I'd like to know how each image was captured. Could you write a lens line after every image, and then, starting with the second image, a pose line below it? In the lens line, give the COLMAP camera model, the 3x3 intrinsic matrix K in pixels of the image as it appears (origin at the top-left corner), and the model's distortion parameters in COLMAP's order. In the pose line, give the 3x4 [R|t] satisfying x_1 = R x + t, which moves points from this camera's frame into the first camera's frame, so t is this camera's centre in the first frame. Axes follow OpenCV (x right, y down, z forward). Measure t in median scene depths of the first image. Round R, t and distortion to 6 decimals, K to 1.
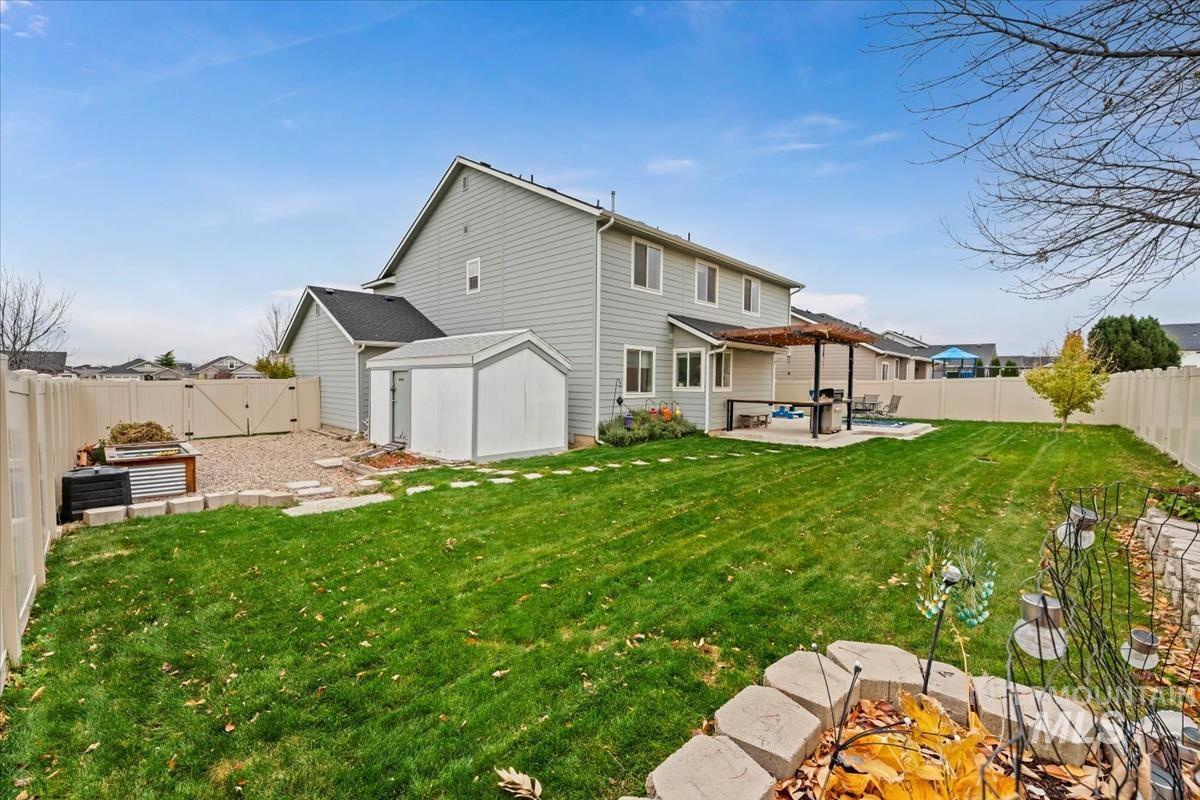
lens RADIAL K [[504.7, 0, 600.6], [0, 504.7, 400.4], [0, 0, 1]] dist [-0.002968, 0.000187]
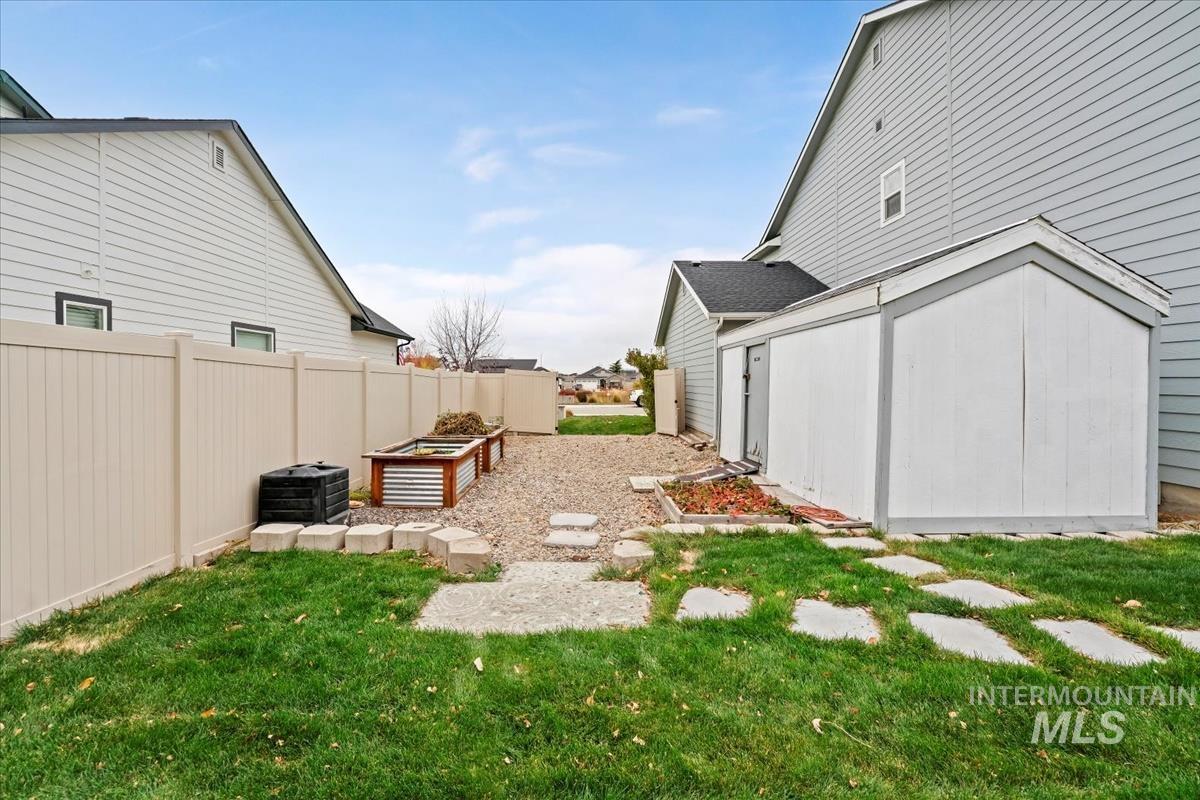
lens RADIAL K [[504.7, 0, 599.9], [0, 504.7, 382.0], [0, 0, 1]] dist [-0.002968, 0.000187]
pose [[0.704122, -0.009624, -0.710014, -0.079055], [-0.026098, 0.998882, -0.039422, 0.013604], [0.709600, 0.046288, 0.703083, 0.368822]]
